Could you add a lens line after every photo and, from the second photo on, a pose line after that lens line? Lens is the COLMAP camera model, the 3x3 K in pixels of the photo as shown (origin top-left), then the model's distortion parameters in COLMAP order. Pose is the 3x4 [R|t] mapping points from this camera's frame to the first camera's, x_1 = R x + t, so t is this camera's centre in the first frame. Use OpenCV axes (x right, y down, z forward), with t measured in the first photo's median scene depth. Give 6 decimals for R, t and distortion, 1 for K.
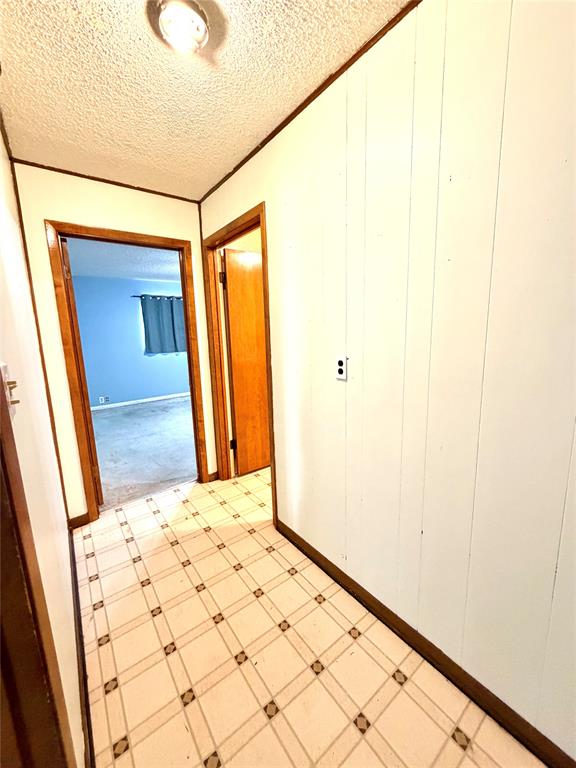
lens RADIAL K [[306.0, 0, 287.7], [0, 306.0, 381.6], [0, 0, 1]] dist [0.001979, 0.000559]
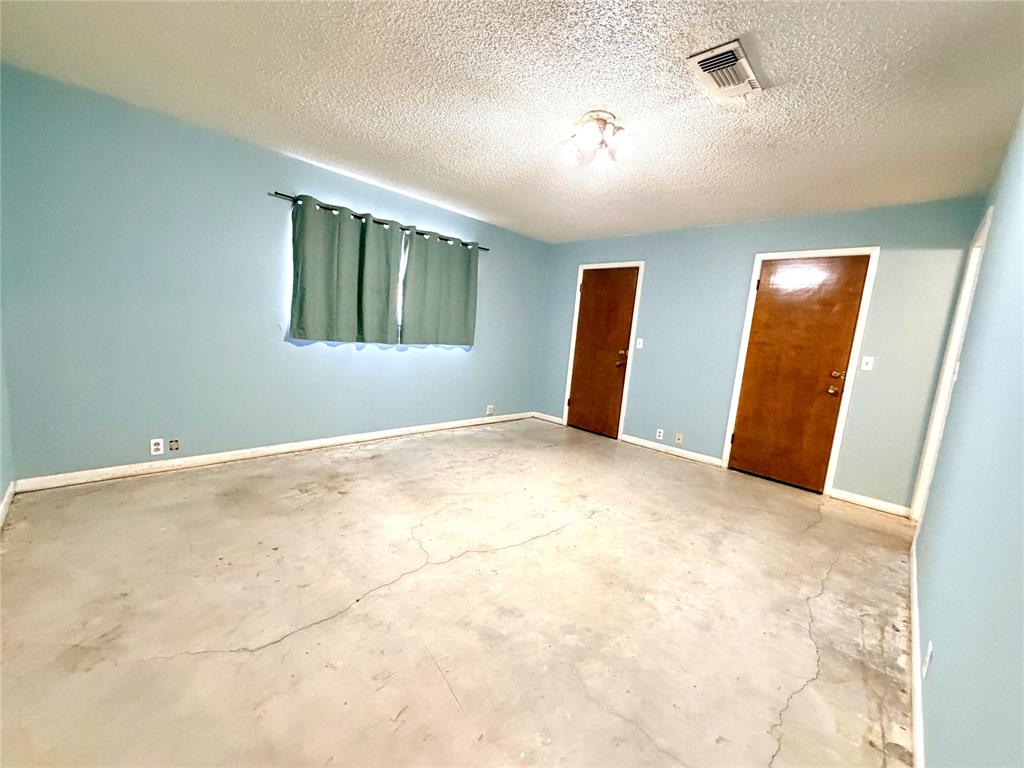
lens RADIAL K [[408.0, 0, 508.8], [0, 408.0, 385.4], [0, 0, 1]] dist [0.001979, 0.000559]
pose [[0.982991, 0.094525, 0.157463, -0.258822], [-0.089802, 0.995277, -0.036859, -0.034023], [-0.160203, 0.022092, 0.986837, 0.417384]]
